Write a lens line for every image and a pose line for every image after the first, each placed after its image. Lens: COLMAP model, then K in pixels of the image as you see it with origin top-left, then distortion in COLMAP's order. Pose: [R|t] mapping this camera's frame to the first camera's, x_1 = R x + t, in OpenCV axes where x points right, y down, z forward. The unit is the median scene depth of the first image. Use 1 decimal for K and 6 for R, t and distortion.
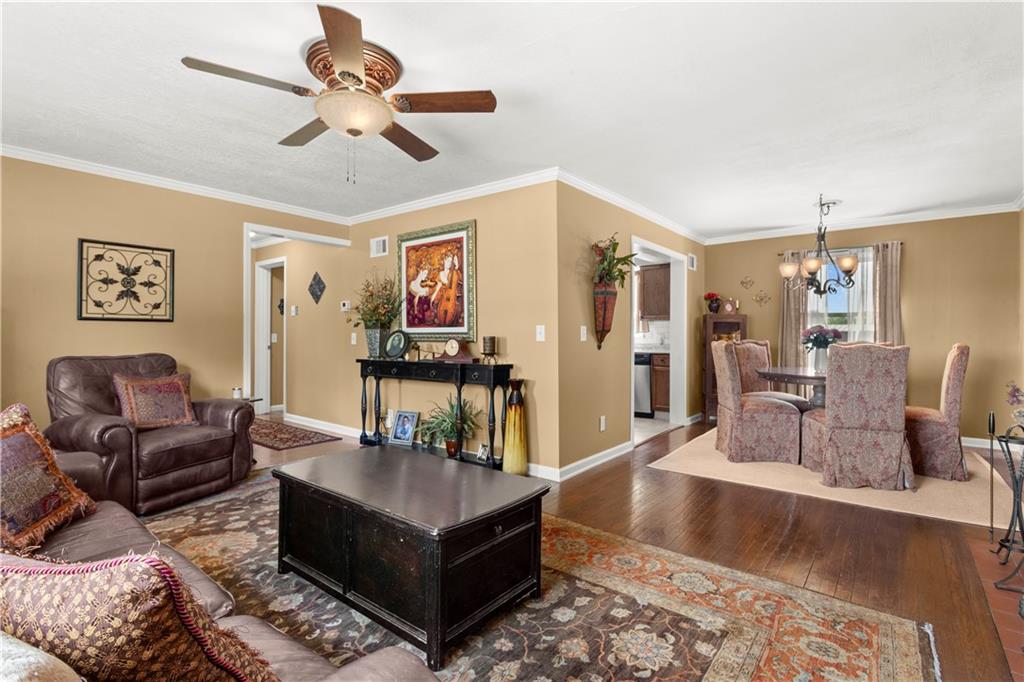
lens RADIAL K [[491.4, 0, 516.4], [0, 491.4, 334.0], [0, 0, 1]] dist [0.008763, -0.001206]
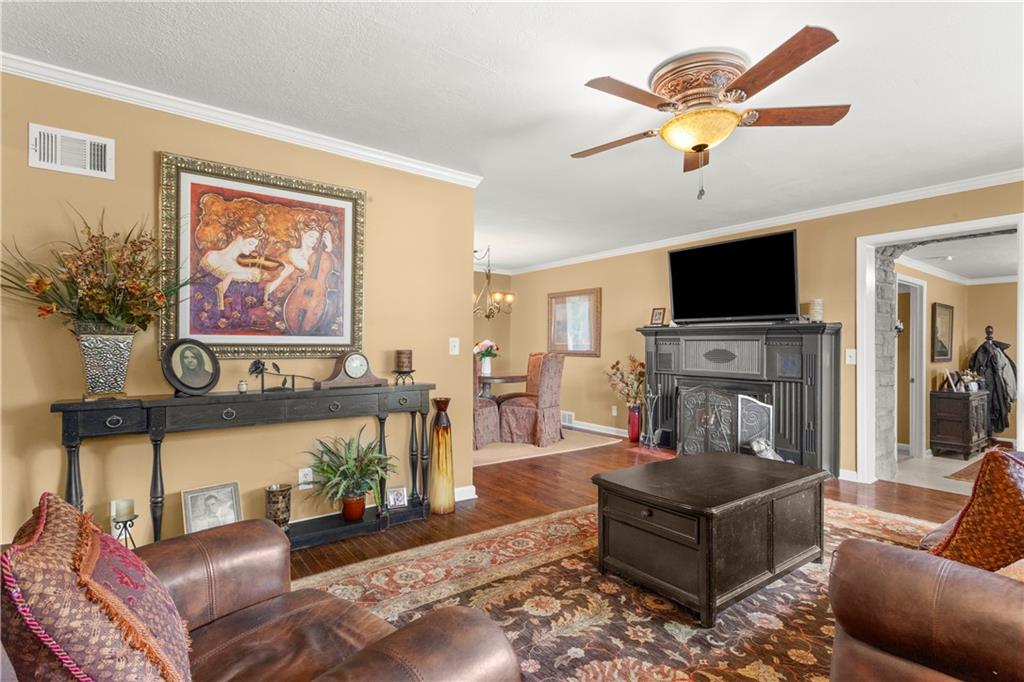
lens RADIAL K [[491.4, 0, 522.3], [0, 491.4, 346.2], [0, 0, 1]] dist [0.008763, -0.001206]
pose [[0.251002, 0.004972, 0.967974, -0.772708], [-0.003705, 0.999984, -0.004176, 0.001045], [-0.967980, -0.002538, 0.251016, 0.612347]]
